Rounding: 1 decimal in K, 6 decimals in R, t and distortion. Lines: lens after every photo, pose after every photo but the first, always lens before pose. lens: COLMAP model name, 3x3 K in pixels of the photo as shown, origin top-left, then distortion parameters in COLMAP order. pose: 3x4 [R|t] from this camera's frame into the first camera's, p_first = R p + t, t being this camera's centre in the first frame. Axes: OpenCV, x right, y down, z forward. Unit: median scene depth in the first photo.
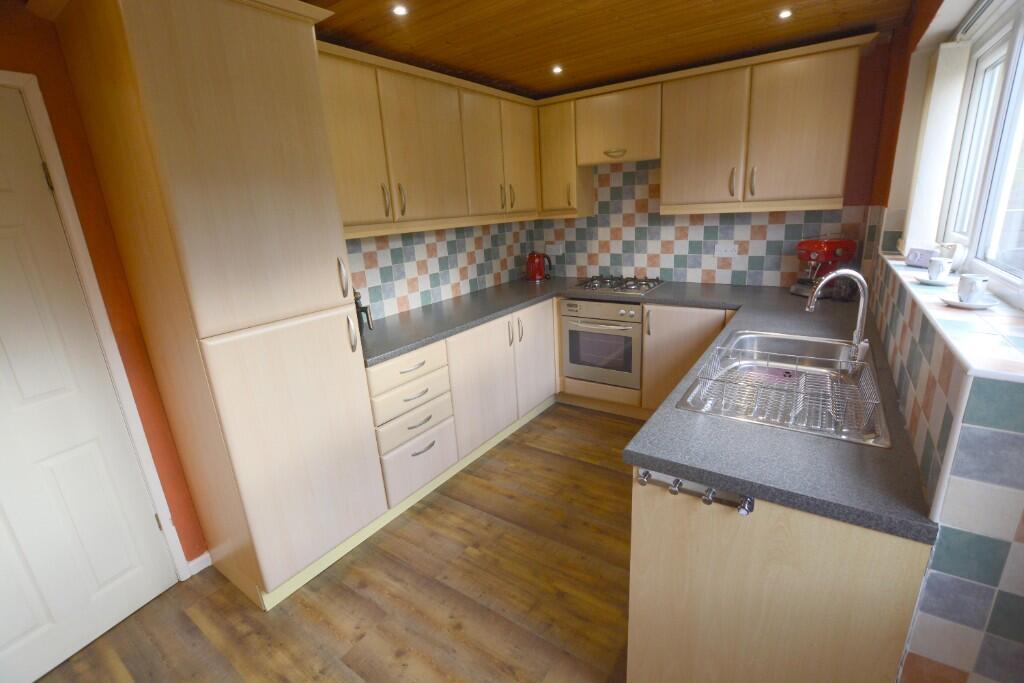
lens RADIAL K [[461.0, 0, 518.1], [0, 461.0, 344.1], [0, 0, 1]] dist [-0.024498, 0.002314]
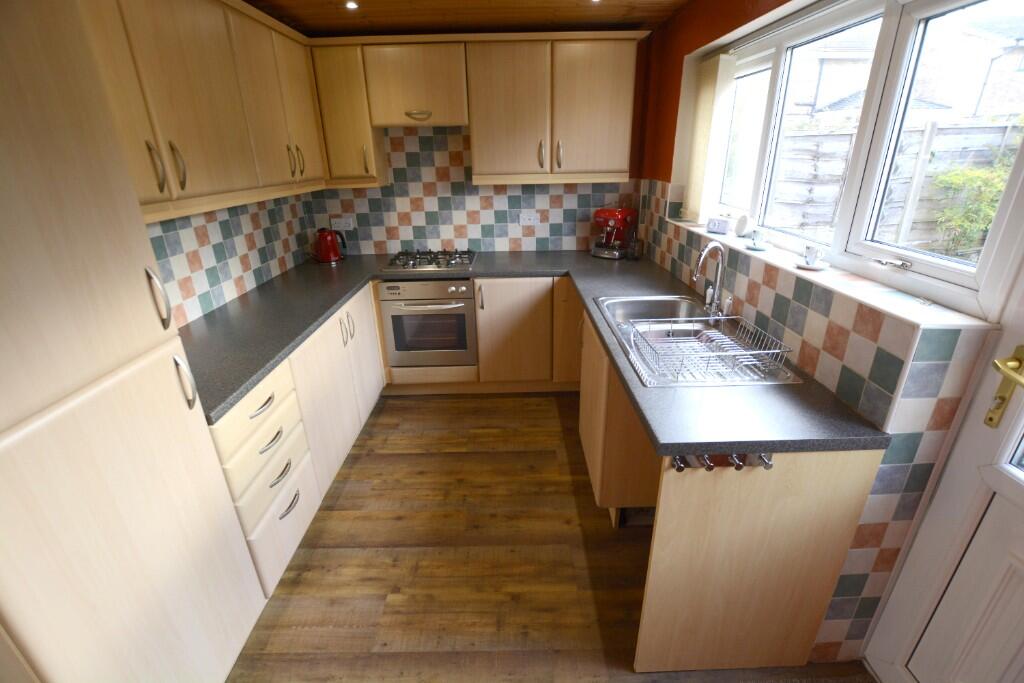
lens RADIAL K [[461.0, 0, 516.1], [0, 461.0, 342.5], [0, 0, 1]] dist [-0.024498, 0.002314]
pose [[0.819030, -0.181460, 0.544299, -0.214054], [0.137767, 0.983114, 0.120450, -0.060993], [-0.556964, -0.023666, 0.830199, 0.139276]]
